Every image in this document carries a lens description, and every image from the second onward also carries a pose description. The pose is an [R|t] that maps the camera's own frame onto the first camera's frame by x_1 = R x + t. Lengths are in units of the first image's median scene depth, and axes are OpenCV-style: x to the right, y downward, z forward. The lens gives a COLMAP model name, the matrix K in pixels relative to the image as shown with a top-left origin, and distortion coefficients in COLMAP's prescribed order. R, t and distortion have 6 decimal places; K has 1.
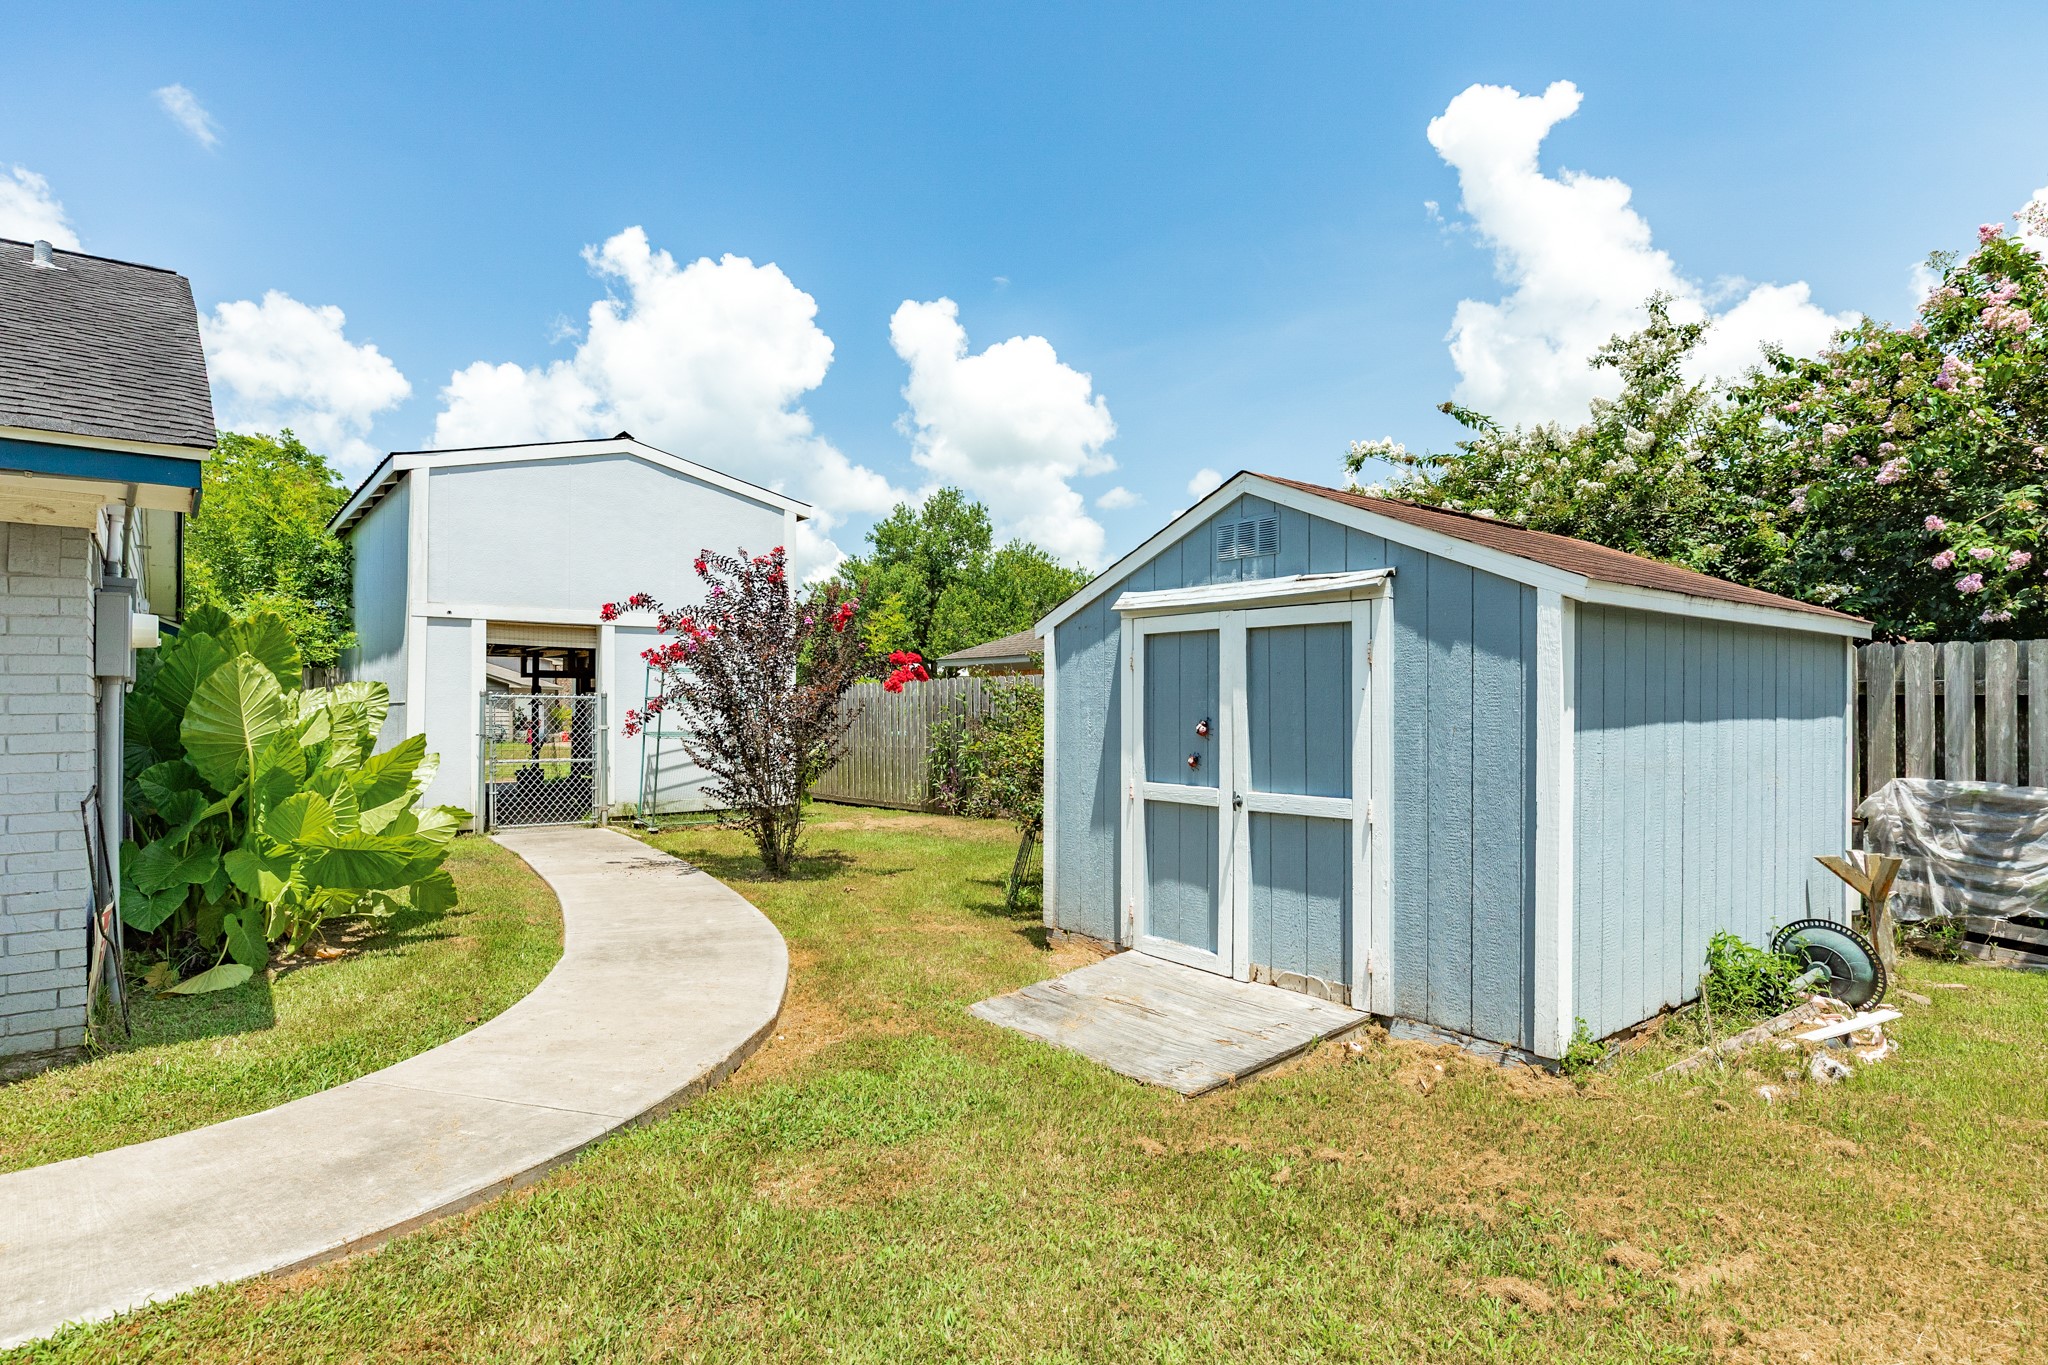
lens RADIAL K [[1036.6, 0, 1018.2], [0, 1036.6, 691.4], [0, 0, 1]] dist [-0.005051, -0.001329]
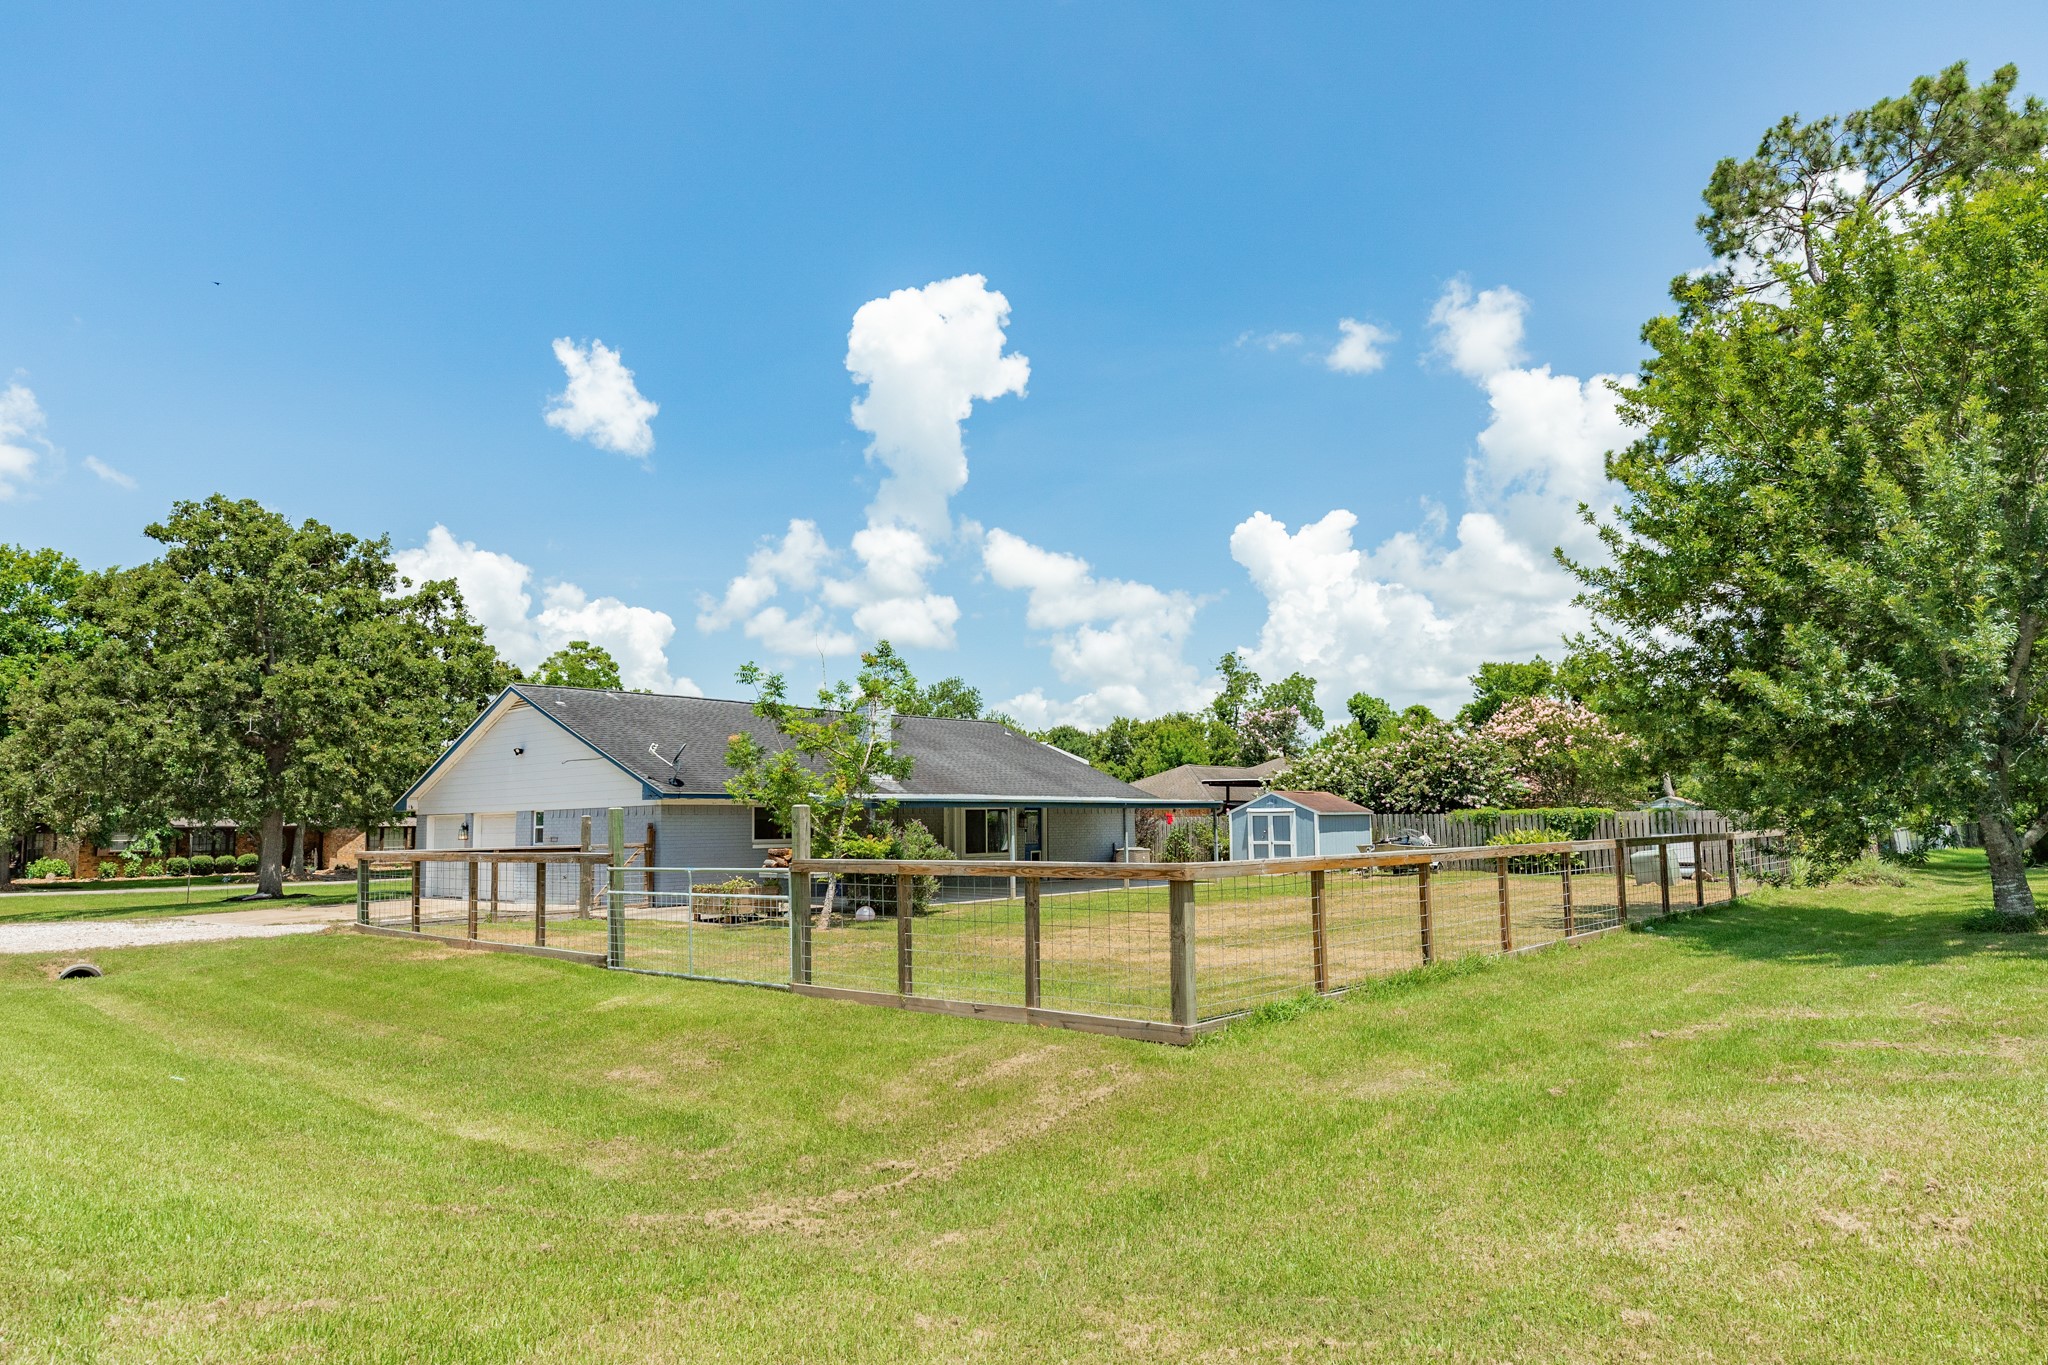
lens RADIAL K [[1036.6, 0, 1018.2], [0, 1036.6, 691.4], [0, 0, 1]] dist [-0.005051, -0.001329]
pose [[0.988649, 0.019256, 0.149007, -2.224450], [-0.001583, 0.993033, -0.117825, -0.065531], [-0.150238, 0.116252, 0.981791, -4.979821]]
